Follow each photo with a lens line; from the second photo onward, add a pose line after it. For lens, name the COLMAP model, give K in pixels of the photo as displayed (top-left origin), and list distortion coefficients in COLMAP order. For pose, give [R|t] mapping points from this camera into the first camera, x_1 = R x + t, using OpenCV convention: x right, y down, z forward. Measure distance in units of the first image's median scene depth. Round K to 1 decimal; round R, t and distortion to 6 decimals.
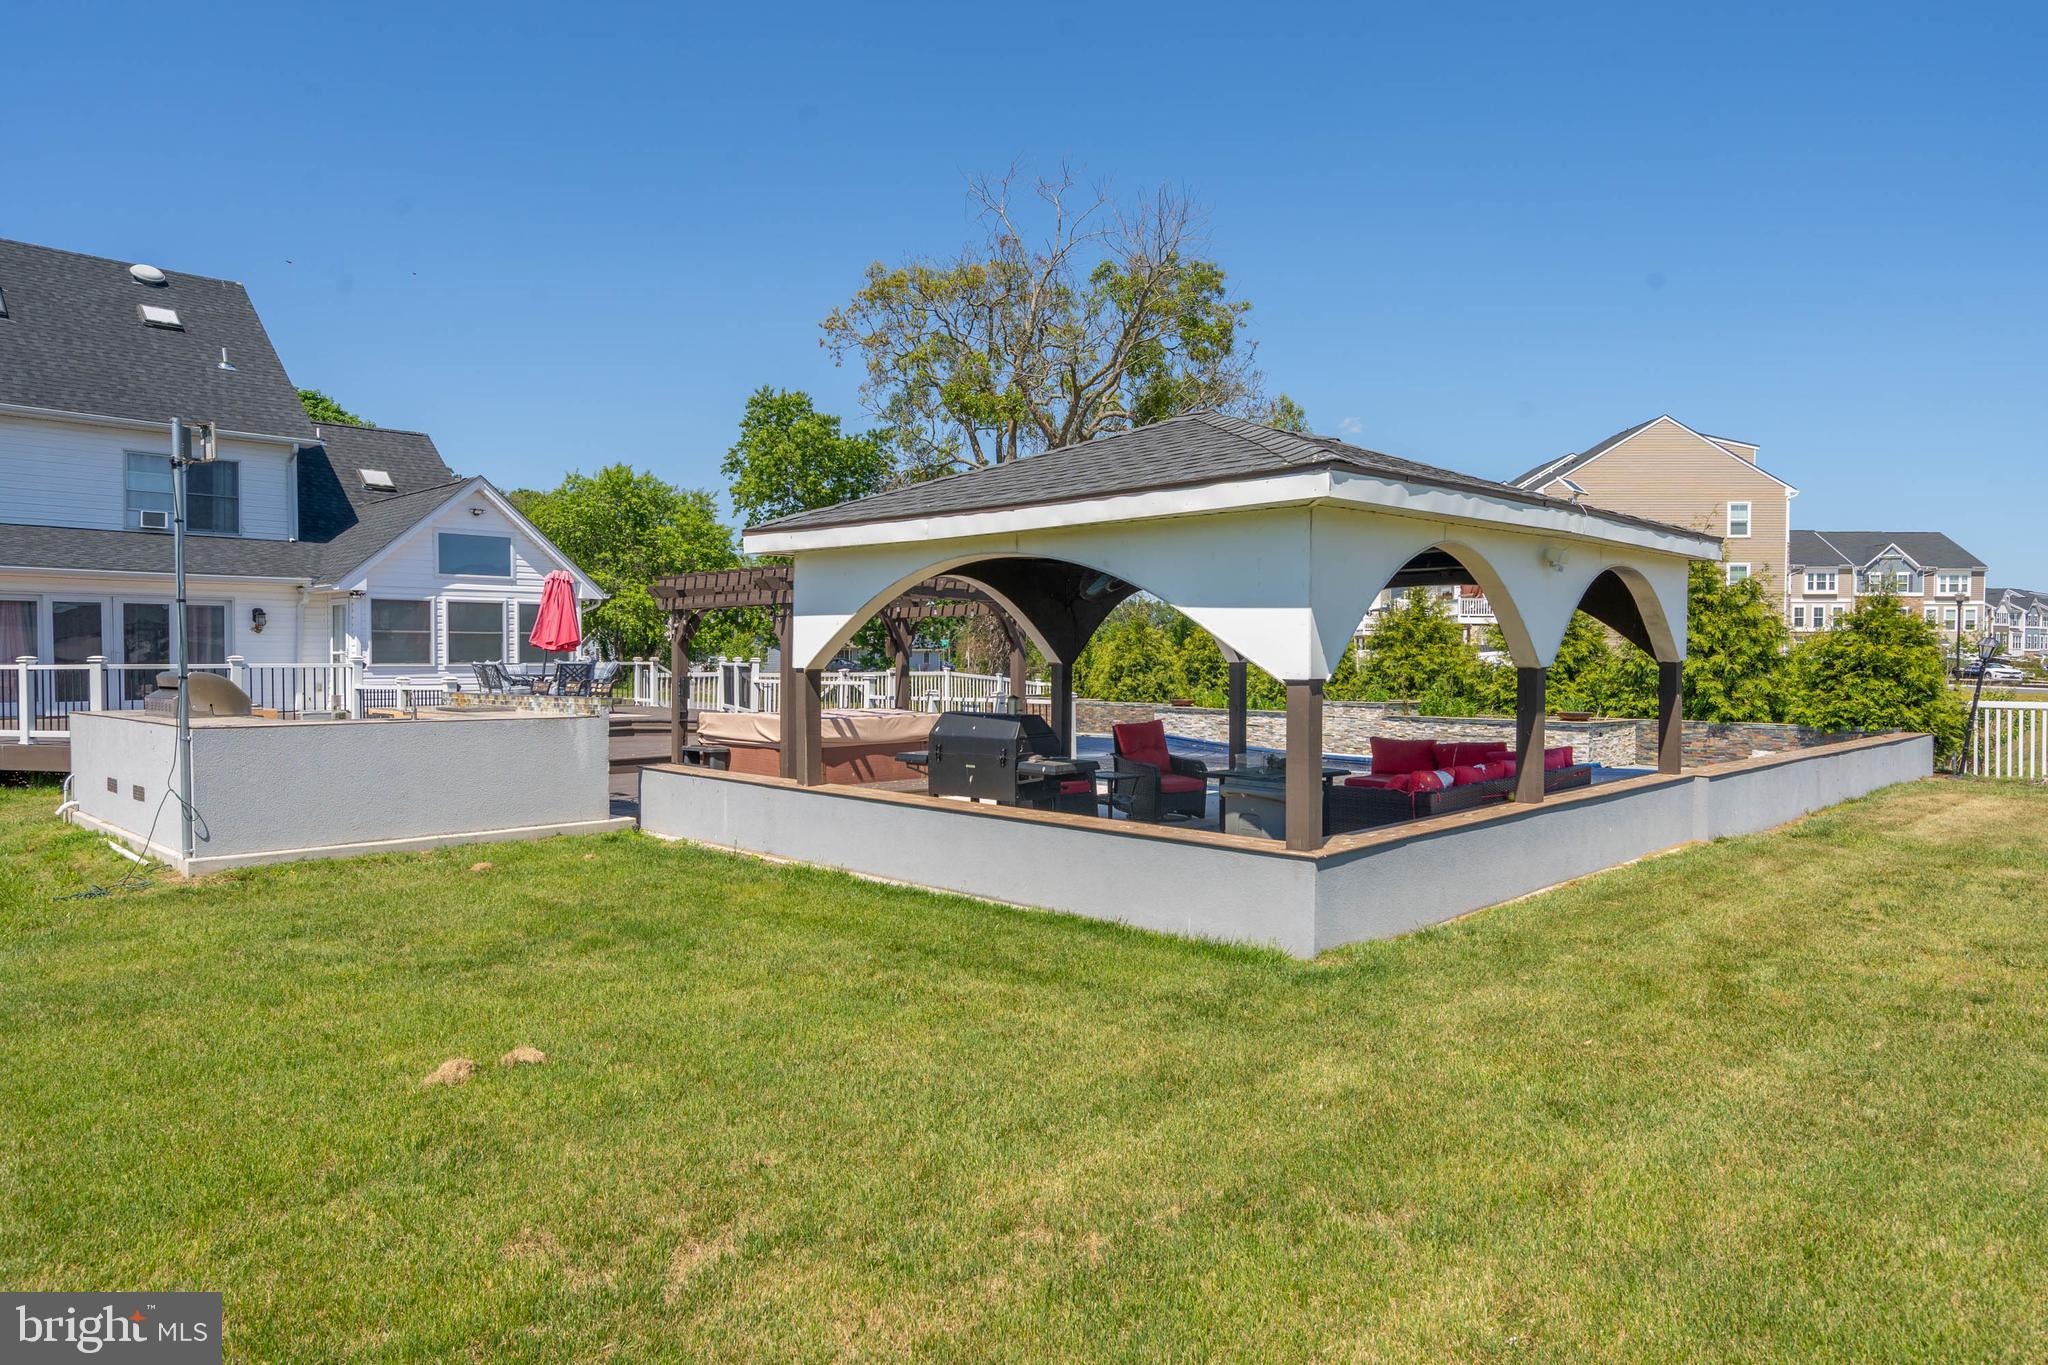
lens RADIAL K [[1265.6, 0, 1024.0], [0, 1265.6, 682.5], [0, 0, 1]] dist [0.010681, -0.000964]
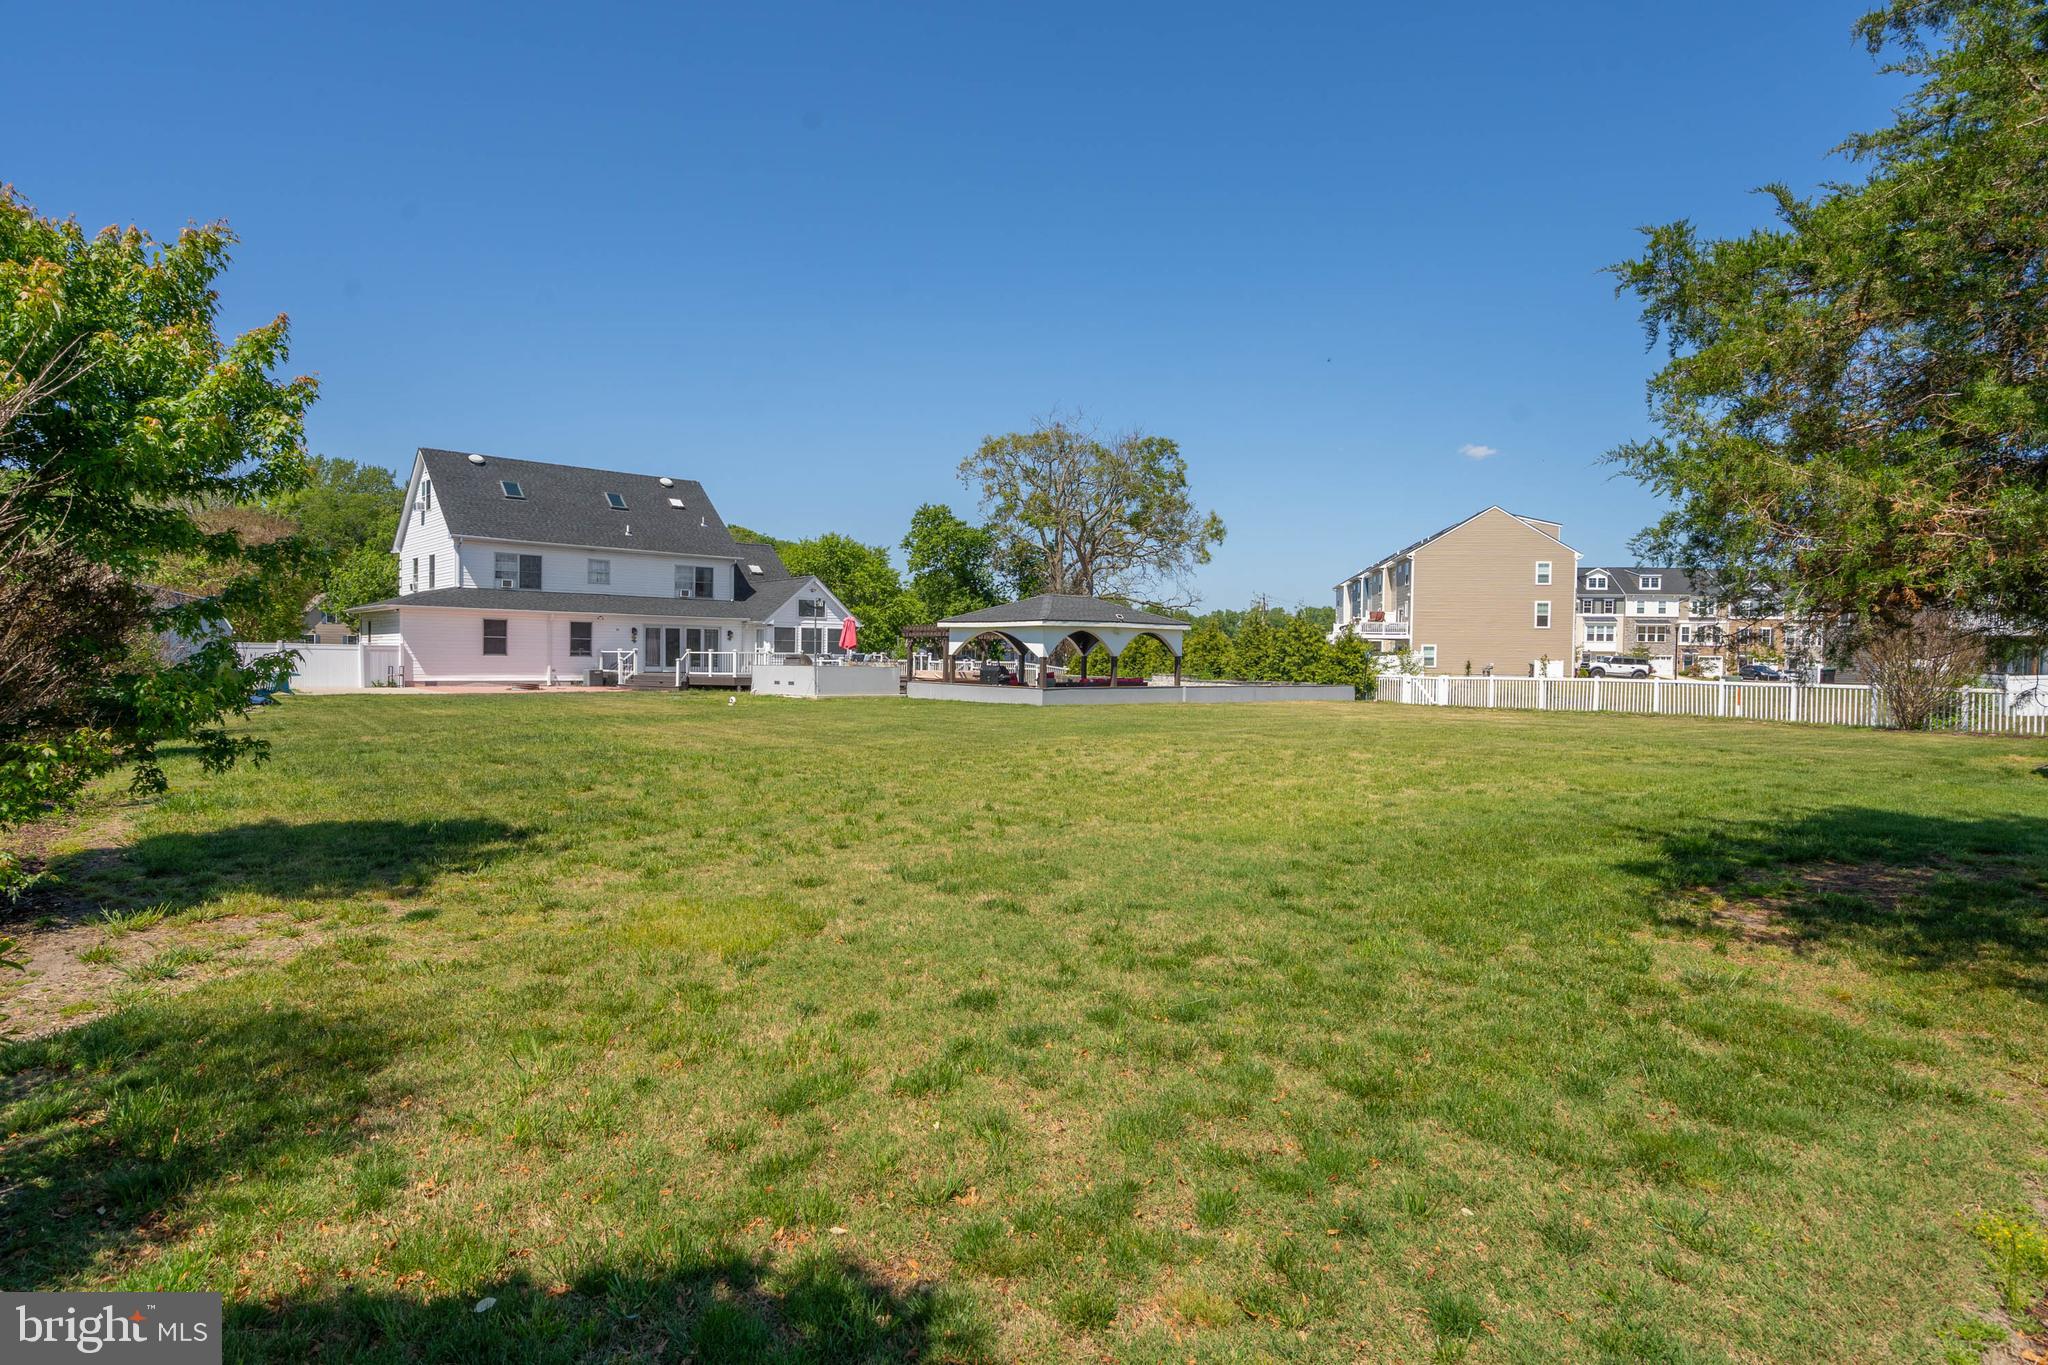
lens RADIAL K [[1127.7, 0, 1024.0], [0, 1127.7, 682.5], [0, 0, 1]] dist [0.003710, 0.000128]
pose [[0.995267, 0.015211, -0.095984, 0.167636], [-0.015000, 0.999883, 0.002914, 0.025873], [0.096017, -0.001460, 0.995379, -1.064078]]
